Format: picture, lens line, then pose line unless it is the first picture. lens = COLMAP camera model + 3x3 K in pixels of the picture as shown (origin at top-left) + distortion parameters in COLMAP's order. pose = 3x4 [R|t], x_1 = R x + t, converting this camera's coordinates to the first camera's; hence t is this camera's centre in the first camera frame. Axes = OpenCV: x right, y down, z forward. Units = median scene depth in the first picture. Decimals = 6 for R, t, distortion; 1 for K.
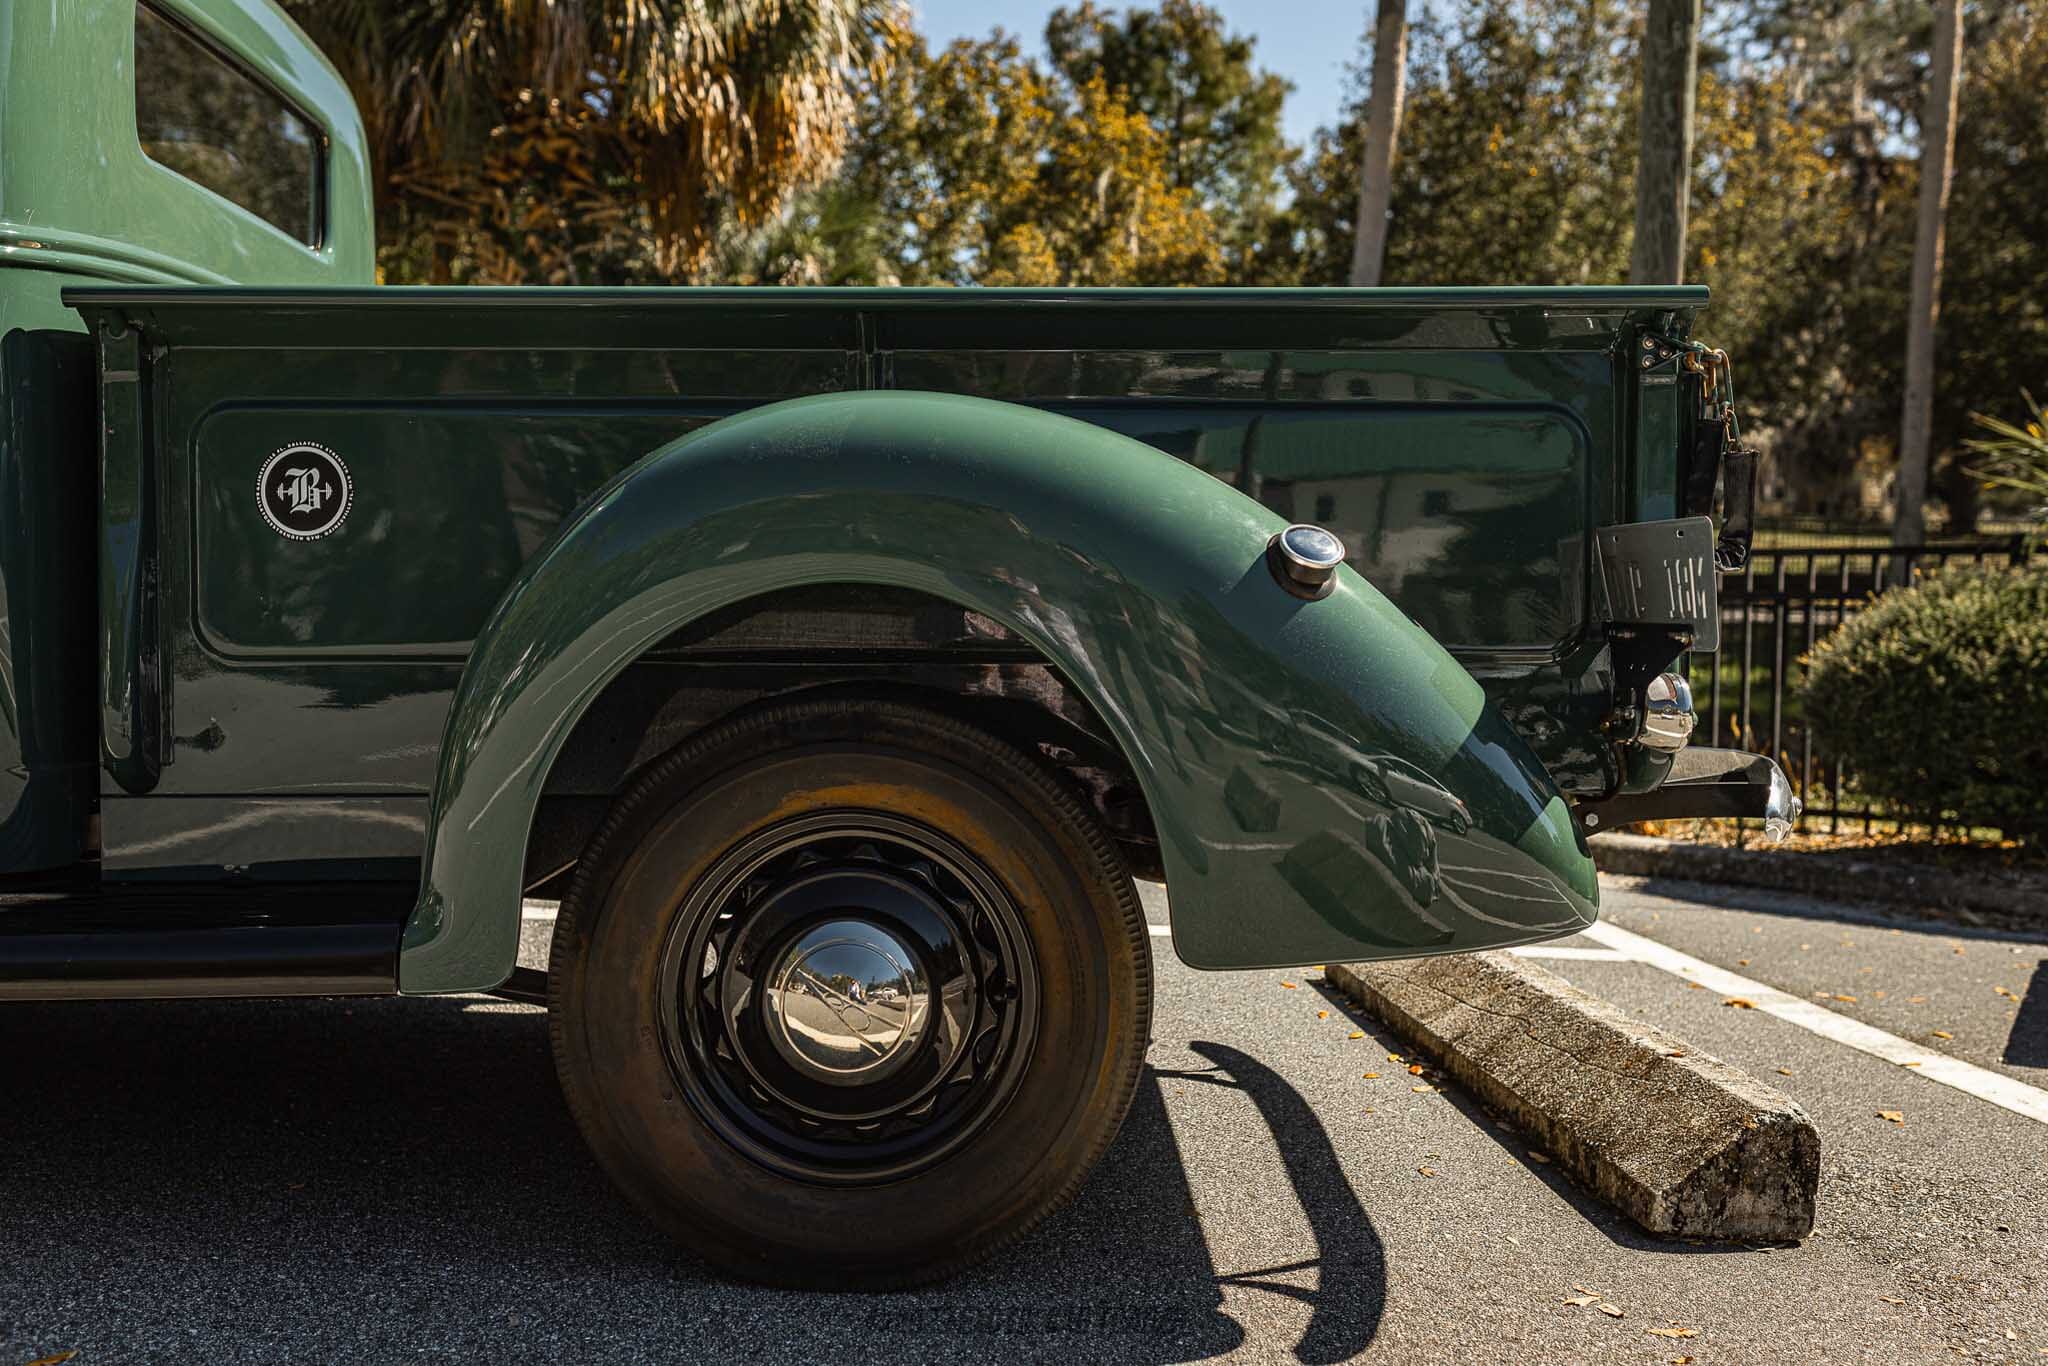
lens RADIAL K [[1956.9, 0, 1024.0], [0, 1956.9, 683.0], [0, 0, 1]] dist [-0.003623, 0.013469]
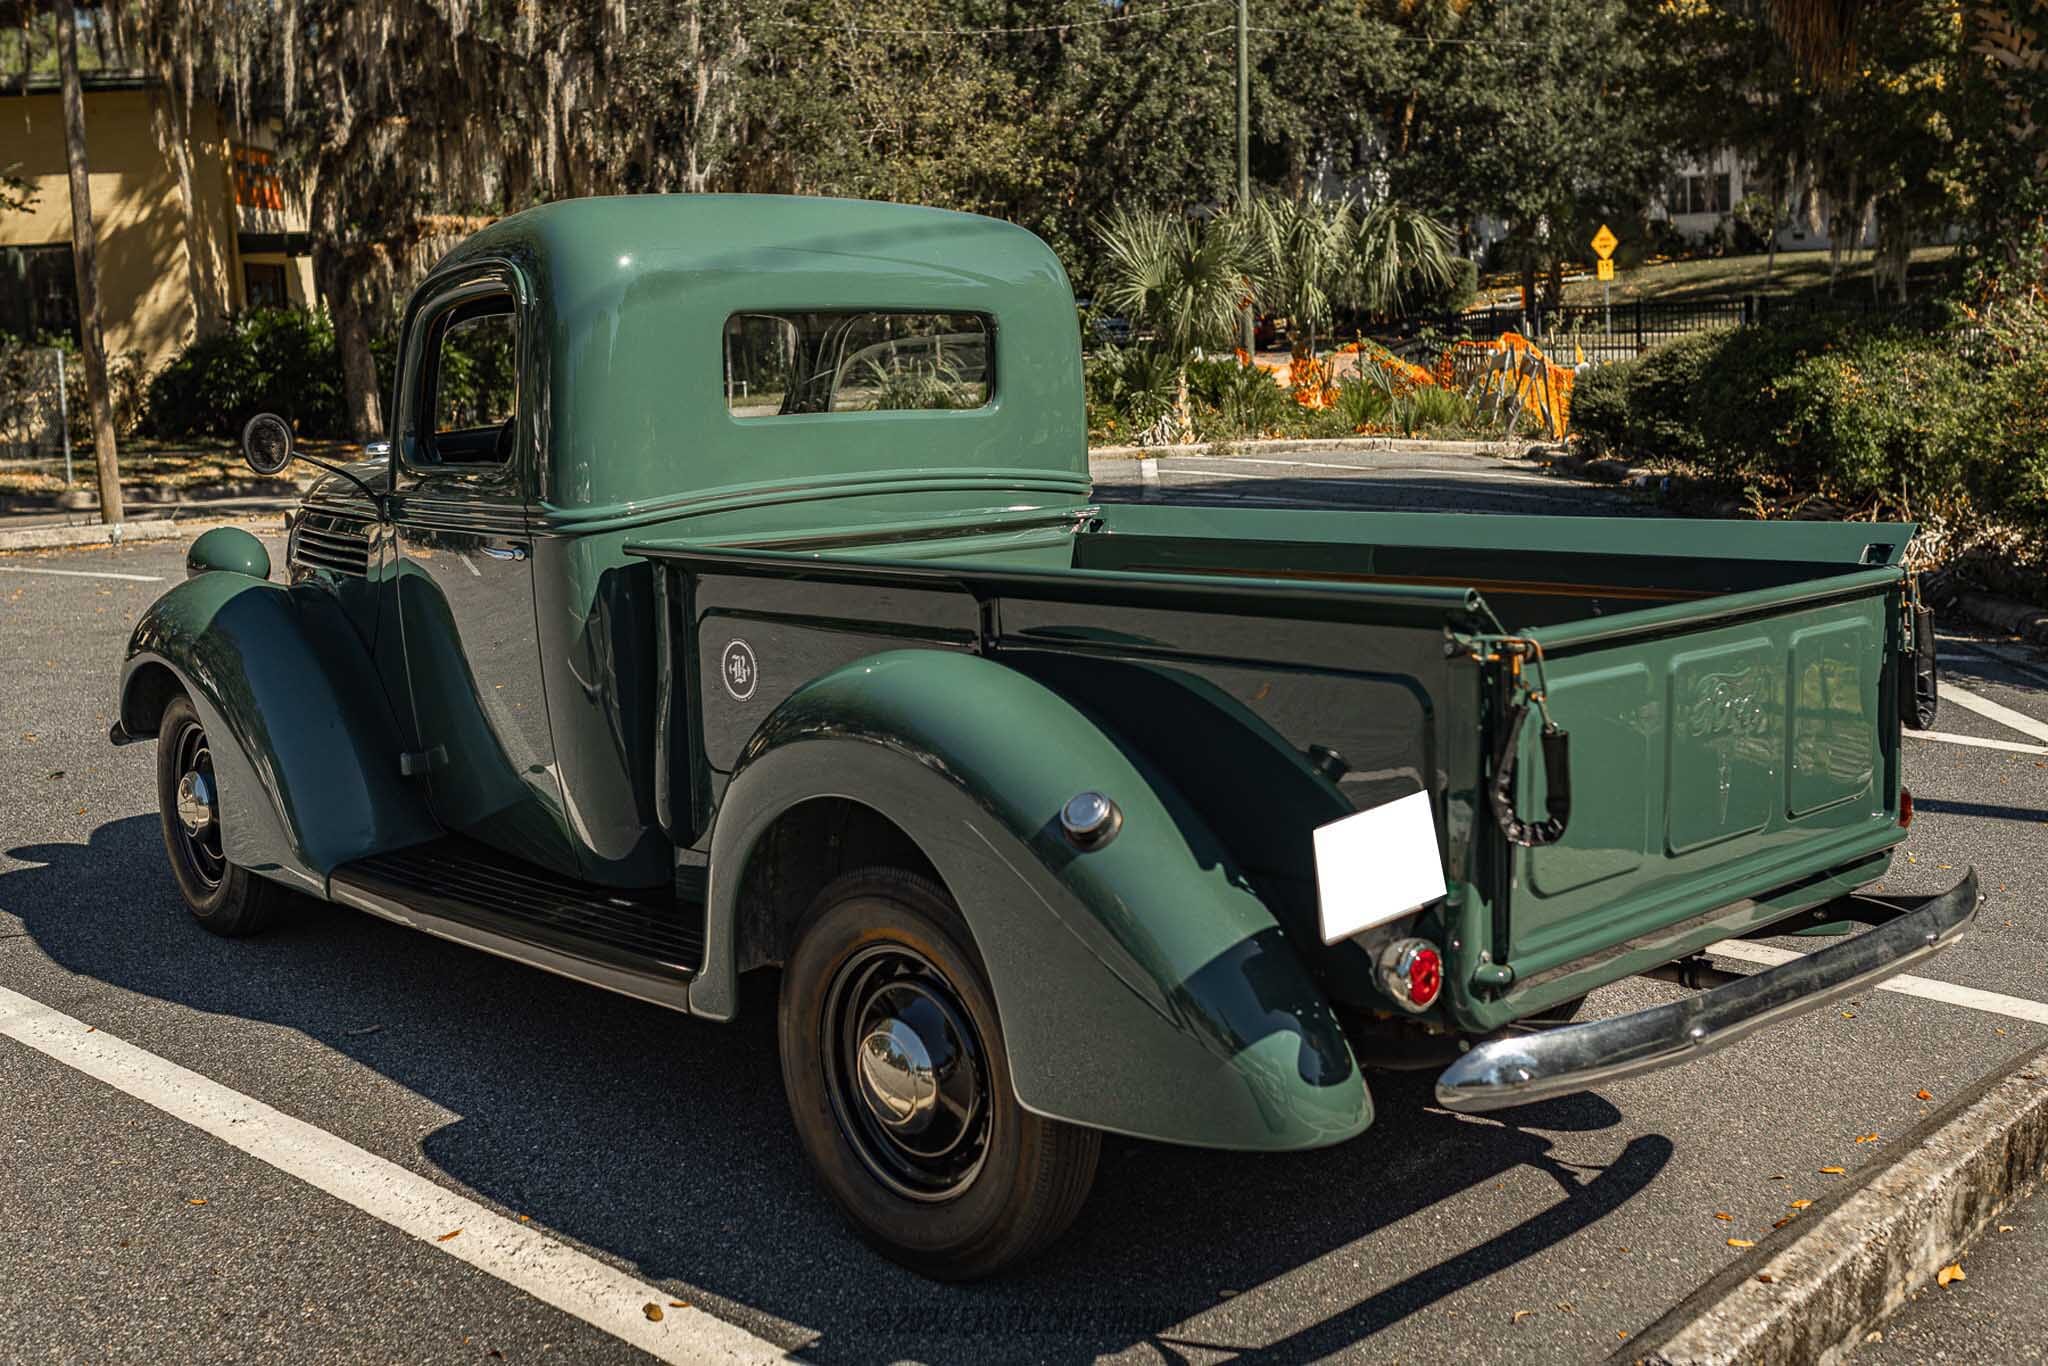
lens RADIAL K [[2184.3, 0, 1024.0], [0, 2184.3, 683.0], [0, 0, 1]] dist [0.007625, 0.008304]
pose [[0.685523, 0.082925, -0.723313, 0.156045], [0.005204, 0.992909, 0.118765, -0.044063], [0.728032, -0.085180, 0.680230, -0.000988]]
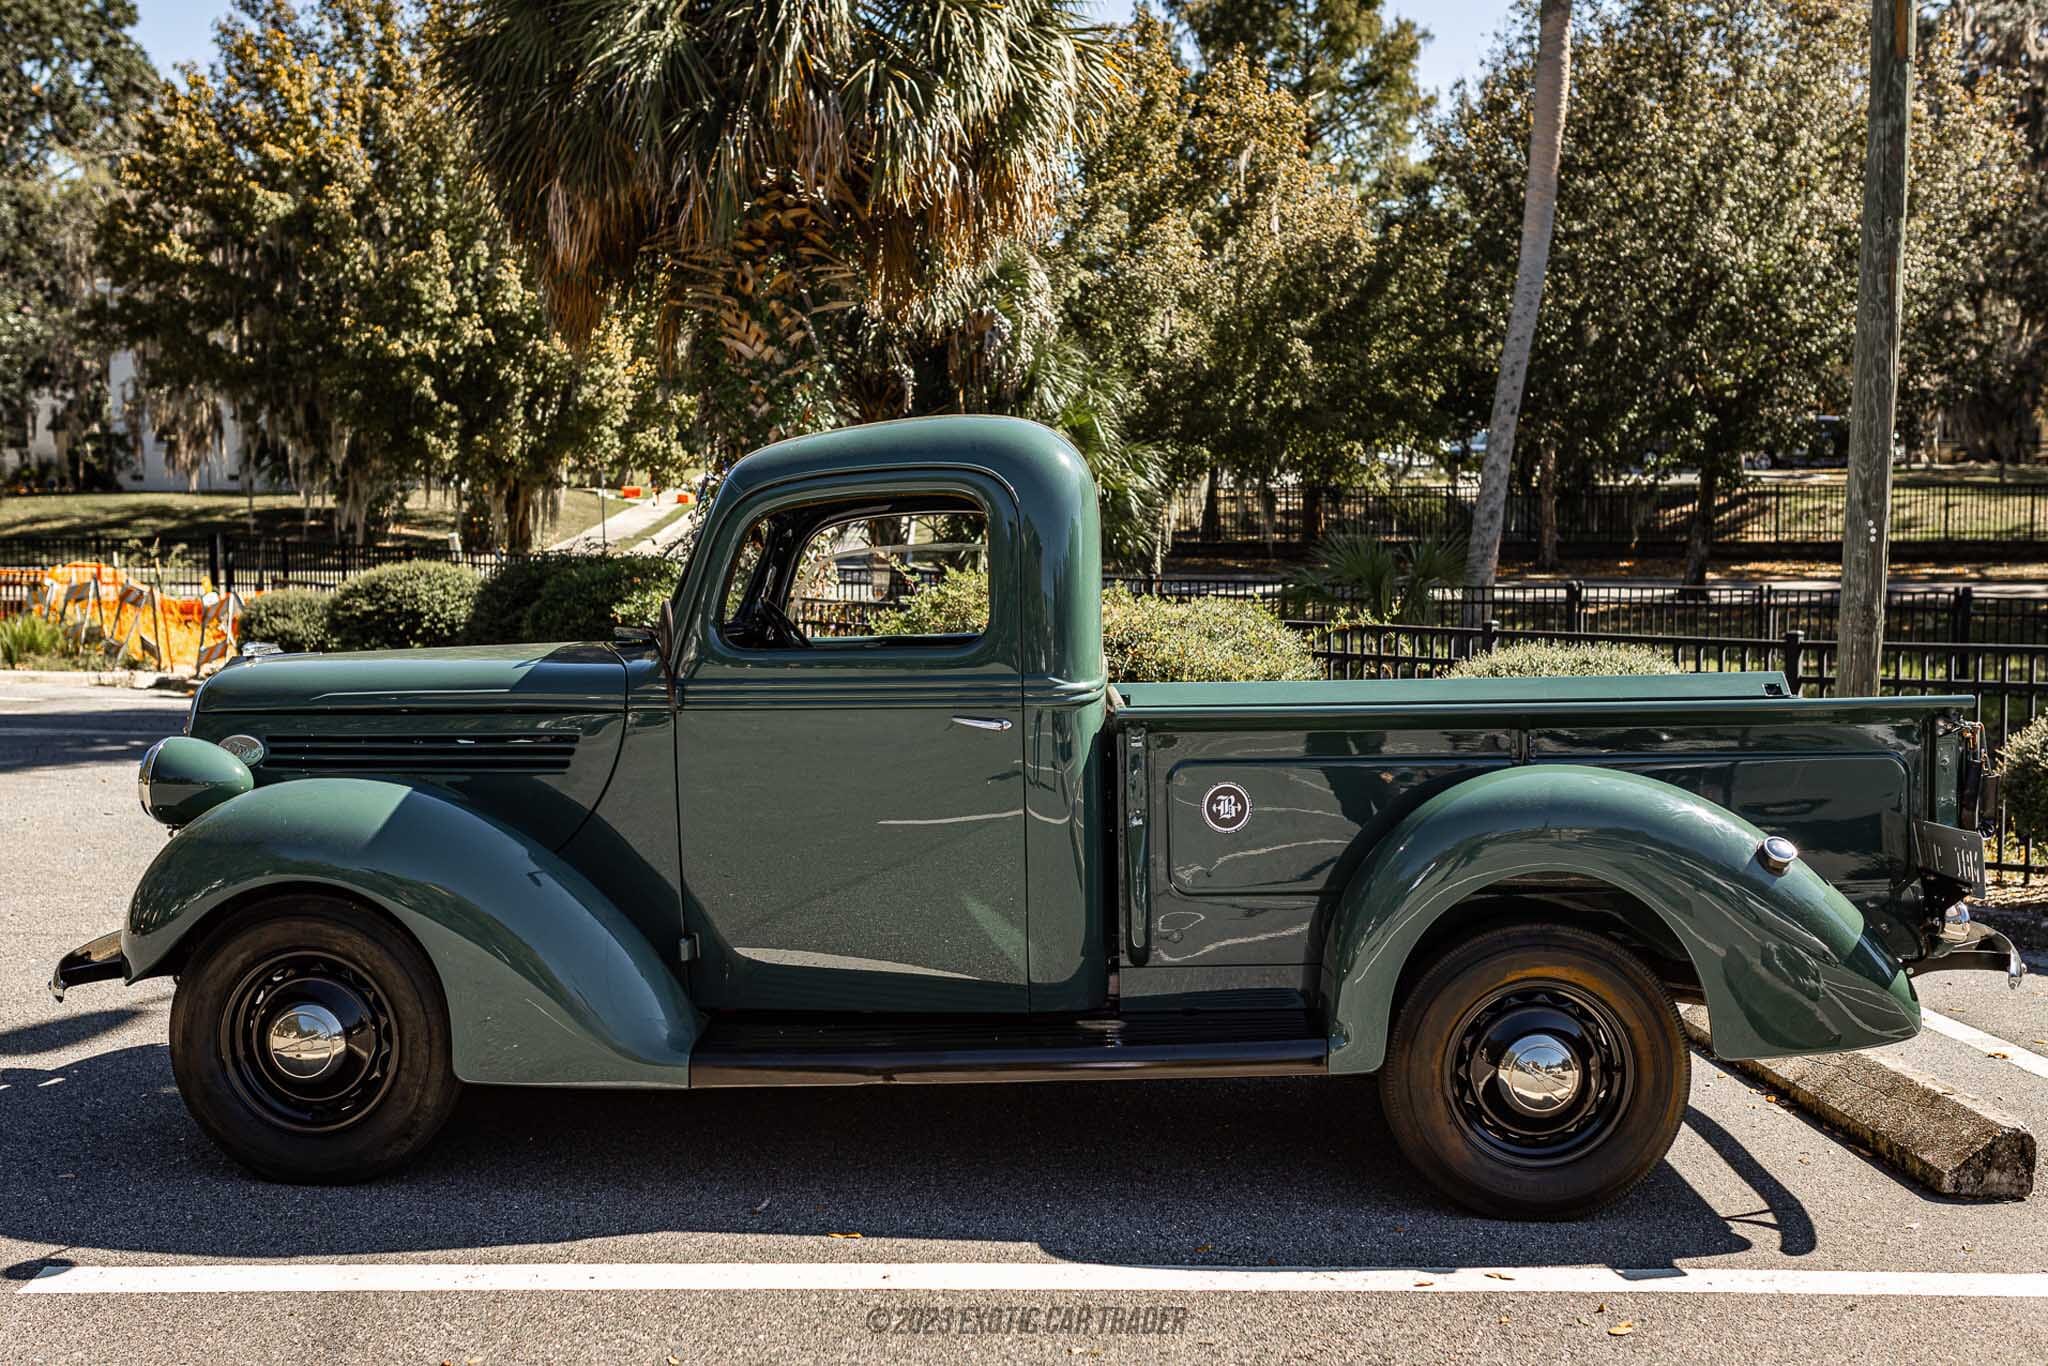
lens RADIAL K [[2147.3, 0, 1023.5], [0, 2147.3, 674.5], [0, 0, 1]] dist [0.005685, 0.009070]
pose [[0.999208, -0.013100, -0.037573, -0.073660], [0.013661, 0.999798, 0.014727, -0.039644], [0.037372, -0.015229, 0.999185, -0.167114]]
